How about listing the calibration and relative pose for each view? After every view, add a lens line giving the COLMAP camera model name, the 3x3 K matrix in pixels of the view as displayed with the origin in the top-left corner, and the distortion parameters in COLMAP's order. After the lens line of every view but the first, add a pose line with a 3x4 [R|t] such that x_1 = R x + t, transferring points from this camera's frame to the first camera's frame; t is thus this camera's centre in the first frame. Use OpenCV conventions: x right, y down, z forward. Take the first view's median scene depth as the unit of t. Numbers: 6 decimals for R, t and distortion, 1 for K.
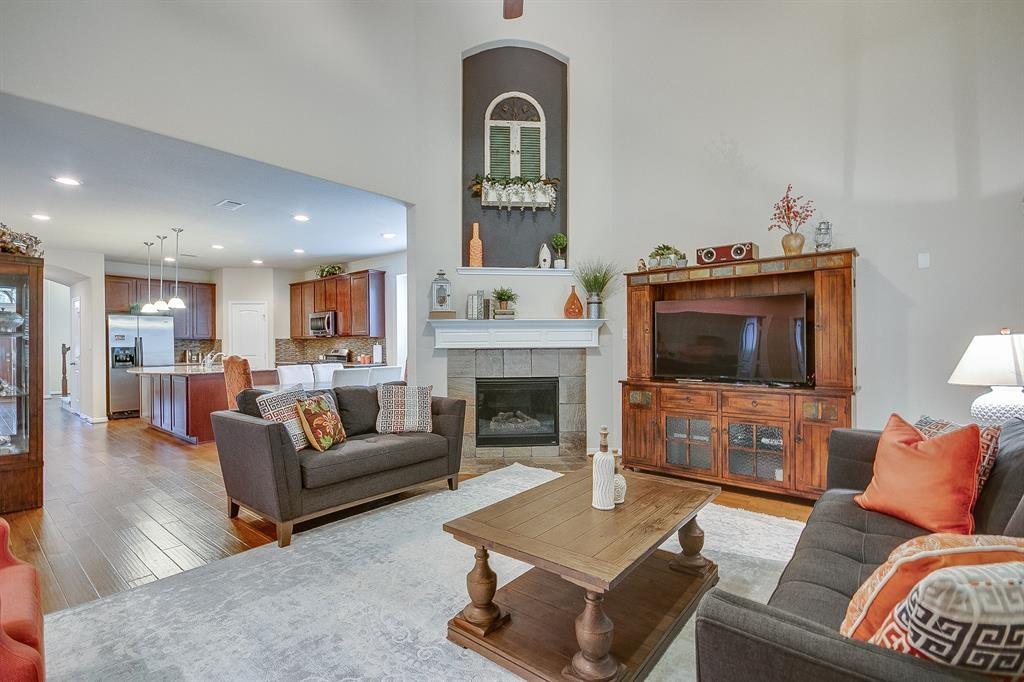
lens RADIAL K [[474.9, 0, 507.1], [0, 474.9, 342.6], [0, 0, 1]] dist [0.002597, -0.002975]
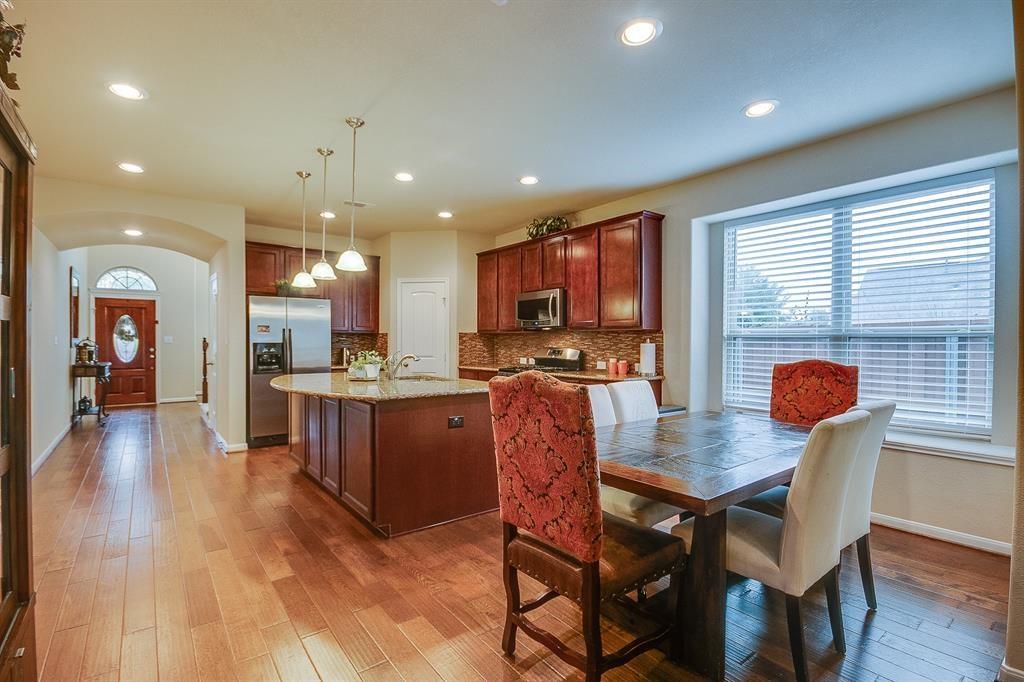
lens RADIAL K [[474.9, 0, 504.4], [0, 474.9, 345.5], [0, 0, 1]] dist [0.002597, -0.002975]
pose [[0.974827, 0.010815, -0.222702, -0.385883], [-0.008598, 0.999903, 0.010924, 0.003299], [0.222798, -0.008734, 0.974825, 0.488791]]
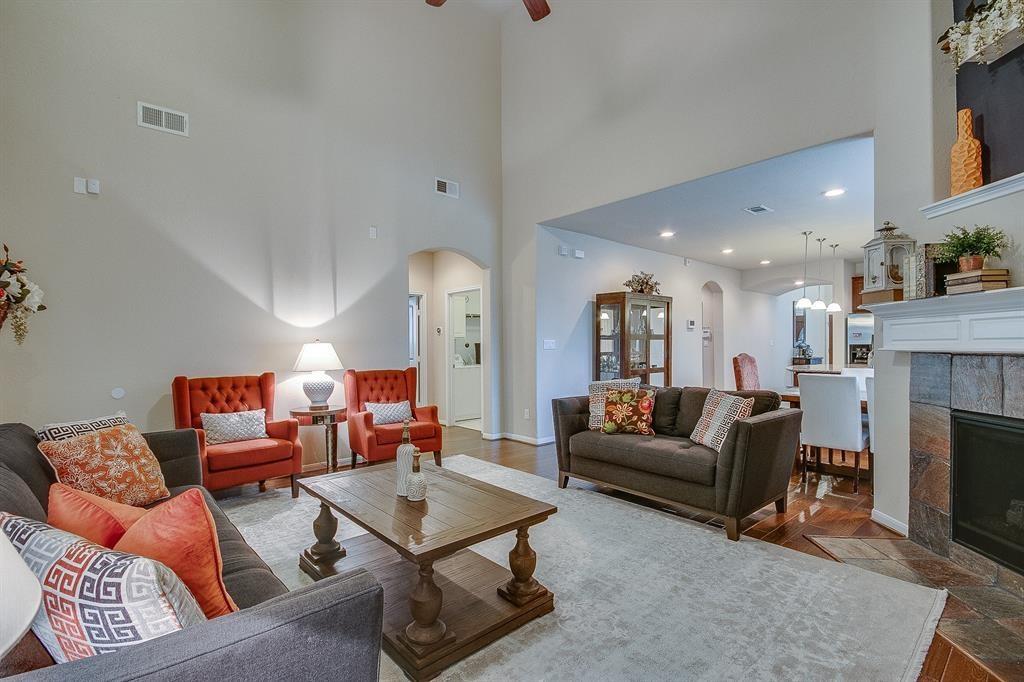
lens RADIAL K [[474.9, 0, 505.7], [0, 474.9, 347.1], [0, 0, 1]] dist [0.002597, -0.002975]
pose [[-0.157478, 0.013062, -0.987436, 0.422805], [0.003801, 0.999913, 0.012620, -0.001665], [0.987515, -0.001766, -0.157514, 0.480415]]
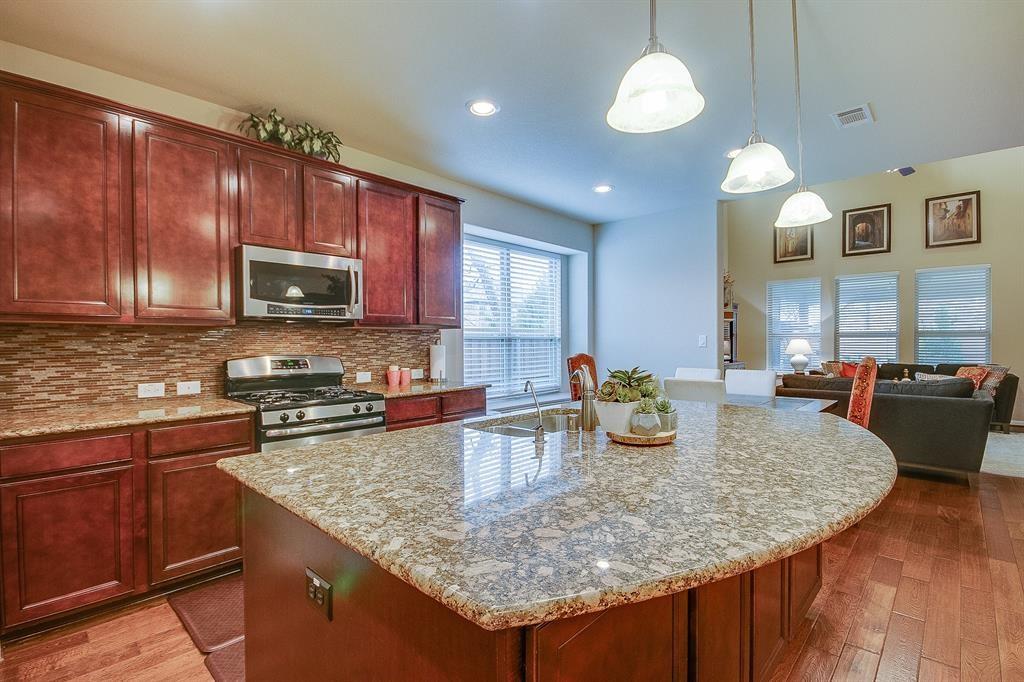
lens RADIAL K [[474.9, 0, 514.8], [0, 474.9, 342.7], [0, 0, 1]] dist [0.002597, -0.002975]
pose [[0.049402, 0.002538, 0.998776, -0.962310], [0.003078, 0.999992, -0.002693, 0.004849], [-0.998774, 0.003207, 0.049394, 1.097820]]
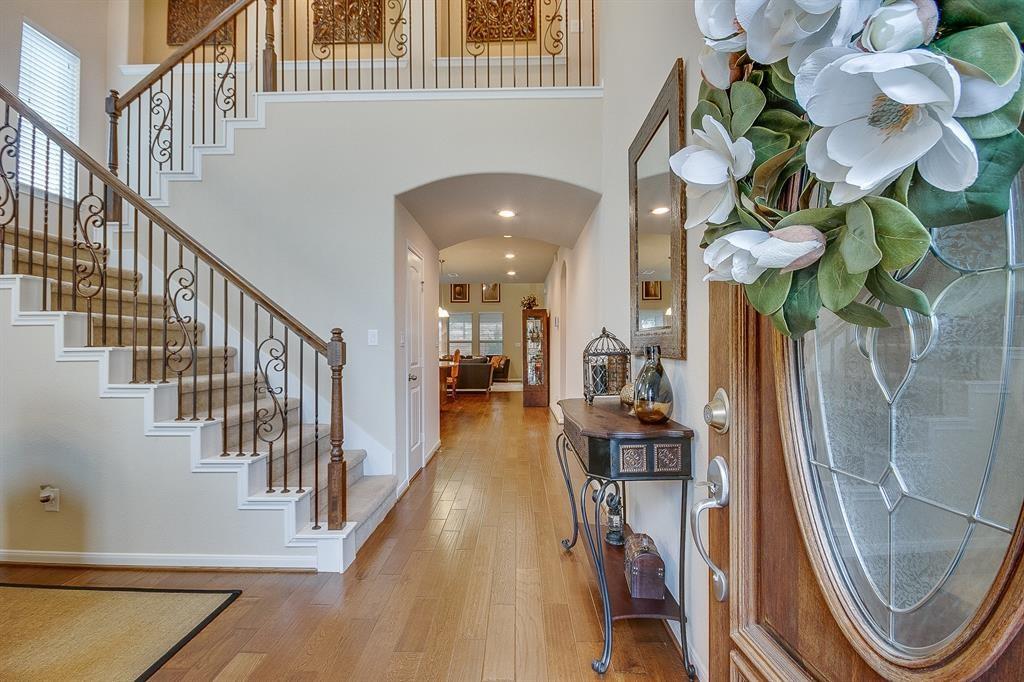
lens RADIAL K [[474.9, 0, 511.4], [0, 474.9, 341.1], [0, 0, 1]] dist [0.002597, -0.002975]
pose [[-0.631545, 0.013923, 0.775215, -1.823446], [0.003498, 0.999880, -0.015108, 0.018155], [-0.775332, -0.006830, -0.631517, 1.634508]]
